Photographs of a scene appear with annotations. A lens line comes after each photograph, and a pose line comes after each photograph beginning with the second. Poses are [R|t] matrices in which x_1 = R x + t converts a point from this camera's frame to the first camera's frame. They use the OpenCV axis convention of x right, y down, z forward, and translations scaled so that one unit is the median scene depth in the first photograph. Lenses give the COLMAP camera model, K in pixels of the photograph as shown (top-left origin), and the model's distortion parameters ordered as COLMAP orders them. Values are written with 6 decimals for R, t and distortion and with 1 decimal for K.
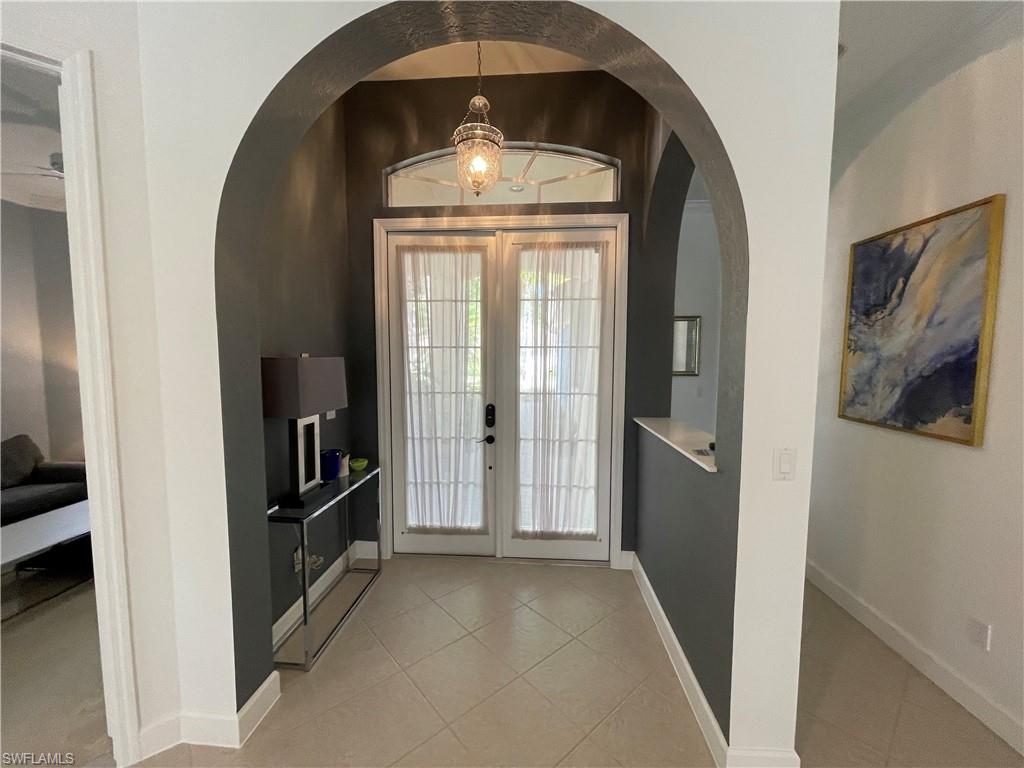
lens RADIAL K [[412.2, 0, 511.1], [0, 412.2, 386.9], [0, 0, 1]] dist [0.000429, 0.000765]
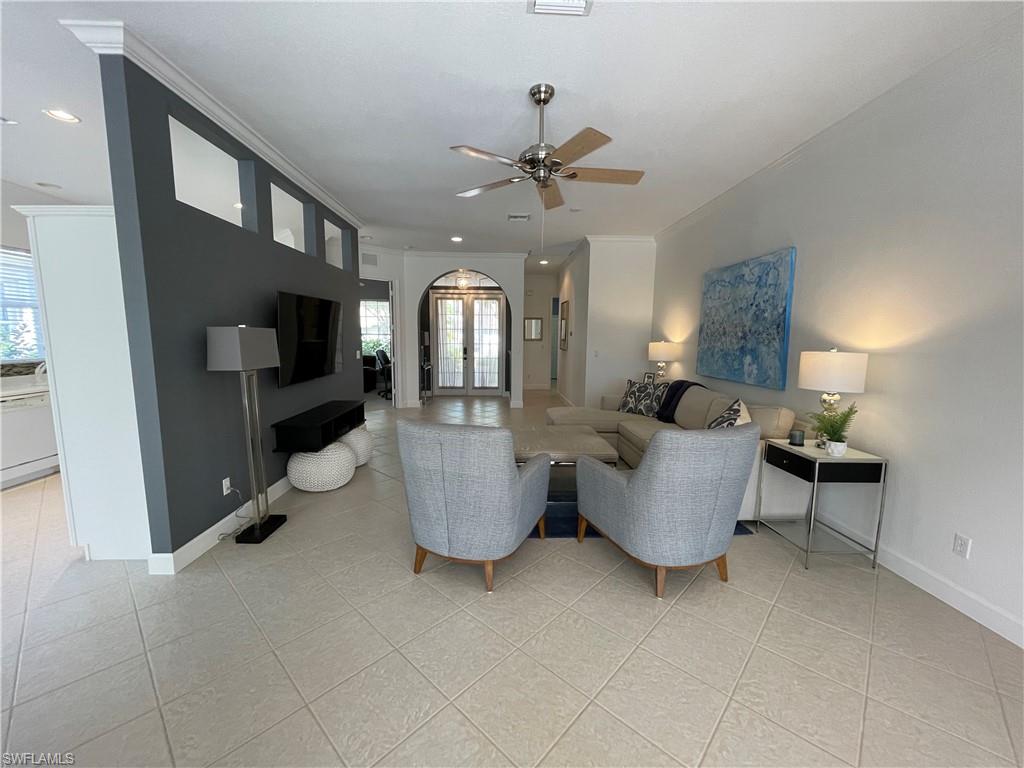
lens RADIAL K [[412.2, 0, 511.1], [0, 412.2, 386.9], [0, 0, 1]] dist [0.000429, 0.000765]
pose [[0.995135, -0.006302, 0.098320, -0.012877], [0.001065, 0.998582, 0.053224, 0.185752], [-0.098516, -0.052861, 0.993731, -2.291632]]
